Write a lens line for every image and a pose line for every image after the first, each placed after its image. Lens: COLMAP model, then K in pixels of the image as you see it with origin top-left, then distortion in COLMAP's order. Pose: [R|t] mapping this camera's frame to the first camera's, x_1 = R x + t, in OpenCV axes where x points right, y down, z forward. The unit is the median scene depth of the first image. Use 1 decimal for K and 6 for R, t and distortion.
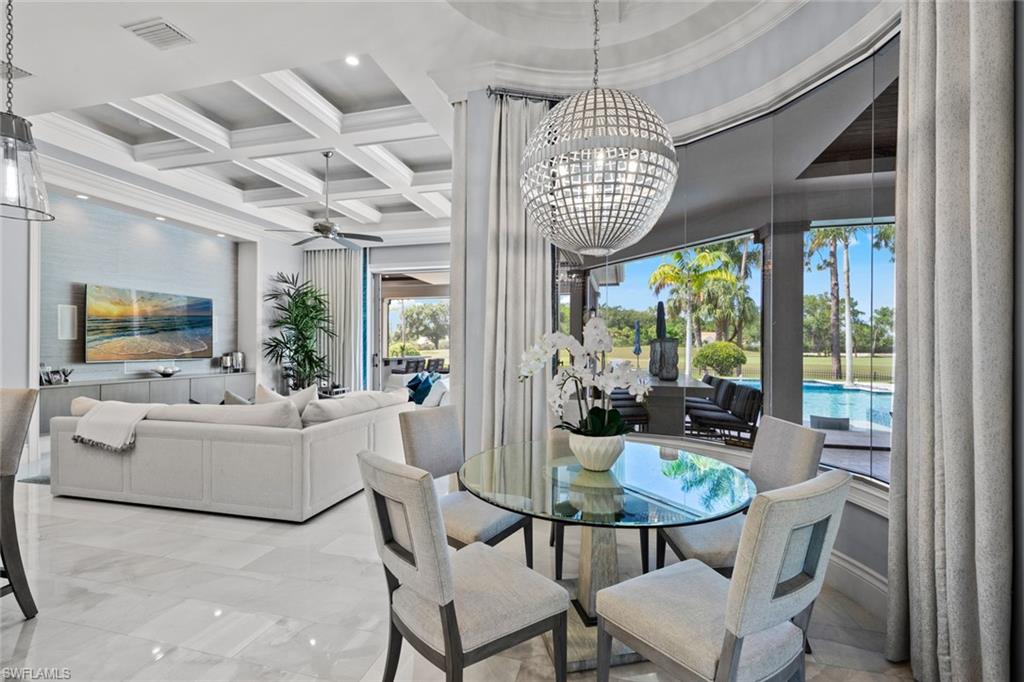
lens RADIAL K [[437.1, 0, 509.2], [0, 437.1, 348.1], [0, 0, 1]] dist [0.010714, -0.000910]
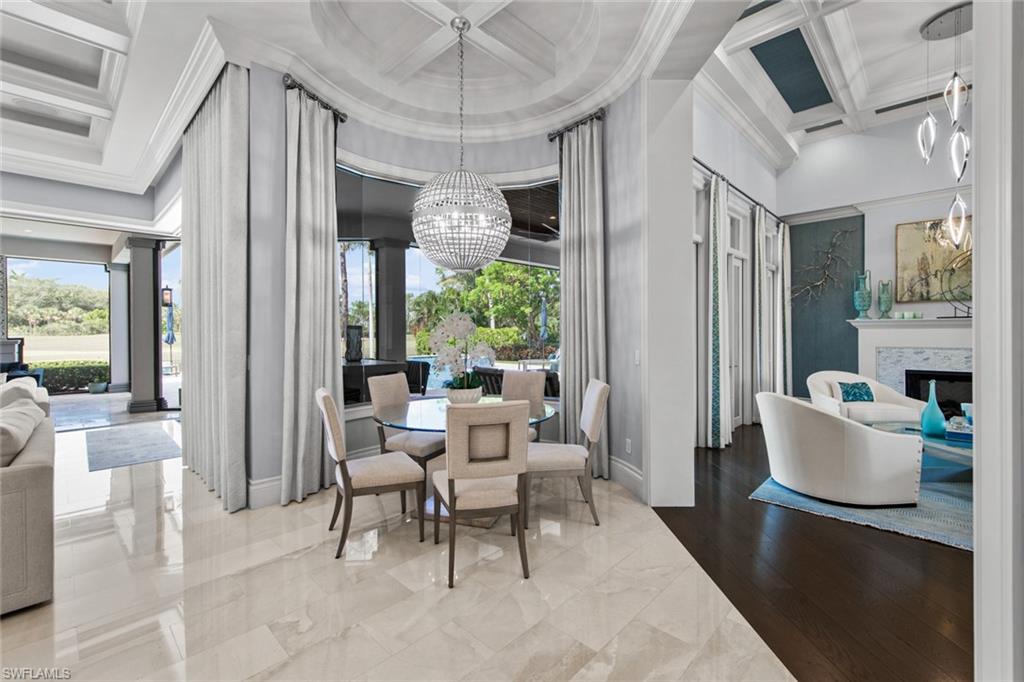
lens RADIAL K [[437.1, 0, 517.0], [0, 437.1, 332.6], [0, 0, 1]] dist [0.010714, -0.000910]
pose [[0.483370, -0.007807, 0.875381, -0.287791], [0.012047, 0.999925, 0.002265, -0.000235], [-0.875333, 0.009451, 0.483428, 0.024229]]
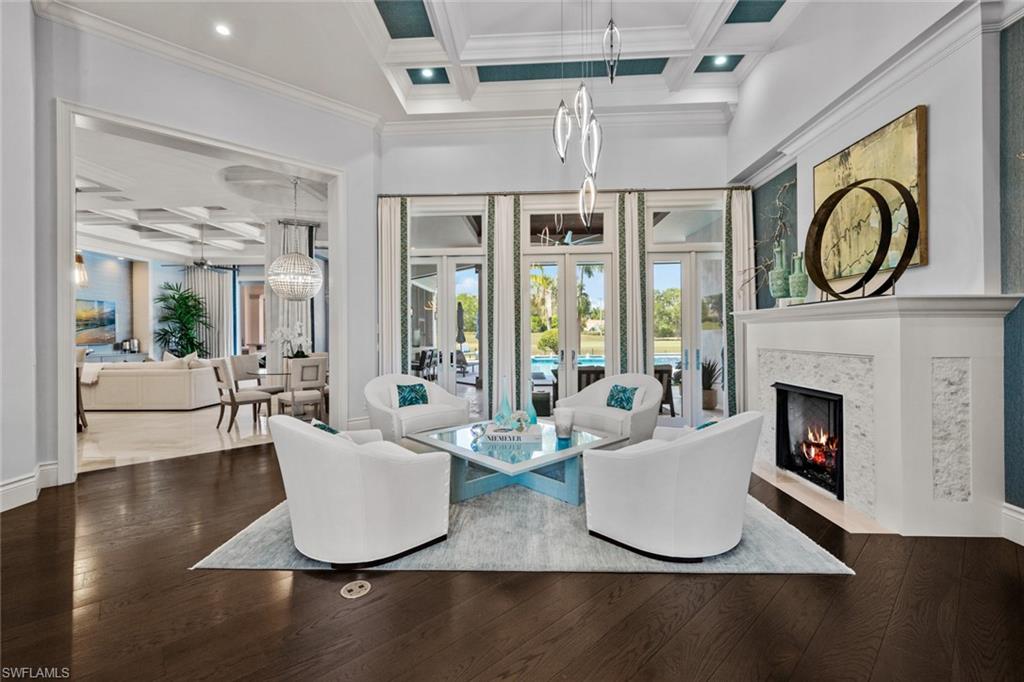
lens RADIAL K [[437.1, 0, 512.5], [0, 437.1, 338.0], [0, 0, 1]] dist [0.010714, -0.000910]
pose [[0.978254, -0.014456, 0.206904, 0.283564], [0.013543, 0.999891, 0.005827, 0.013273], [-0.206966, -0.002898, 0.978344, -0.643819]]
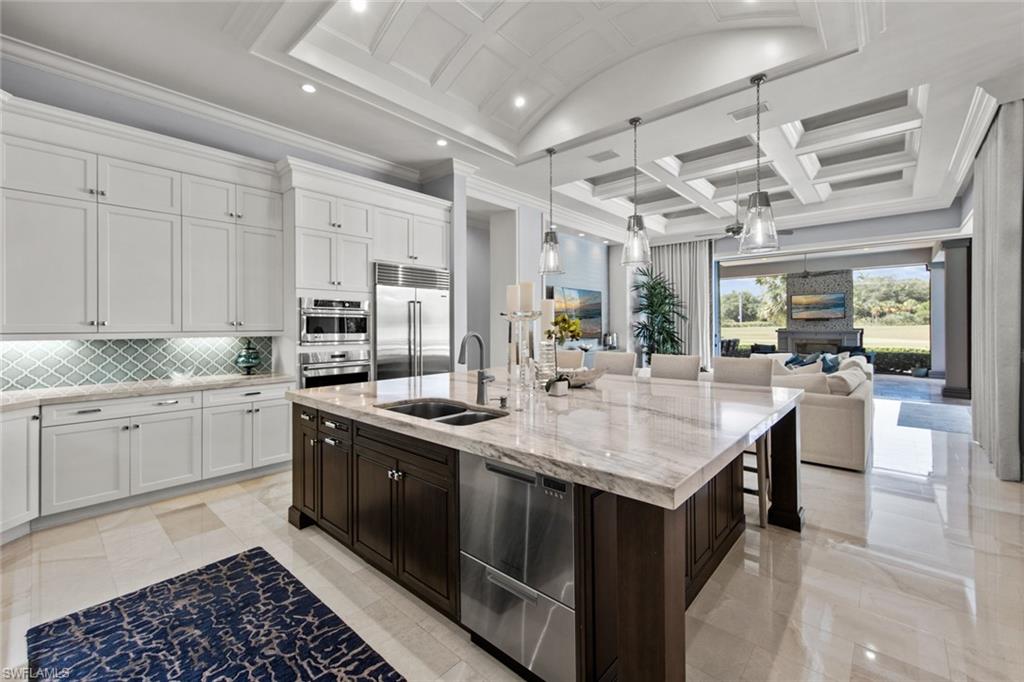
lens RADIAL K [[423.9, 0, 507.6], [0, 423.9, 325.8], [0, 0, 1]] dist [0.013267, 0.000472]
pose [[0.889370, -0.007487, -0.457127, -0.327423], [0.005176, 0.999967, -0.006308, -0.005913], [0.457159, 0.003244, 0.889379, -0.220554]]
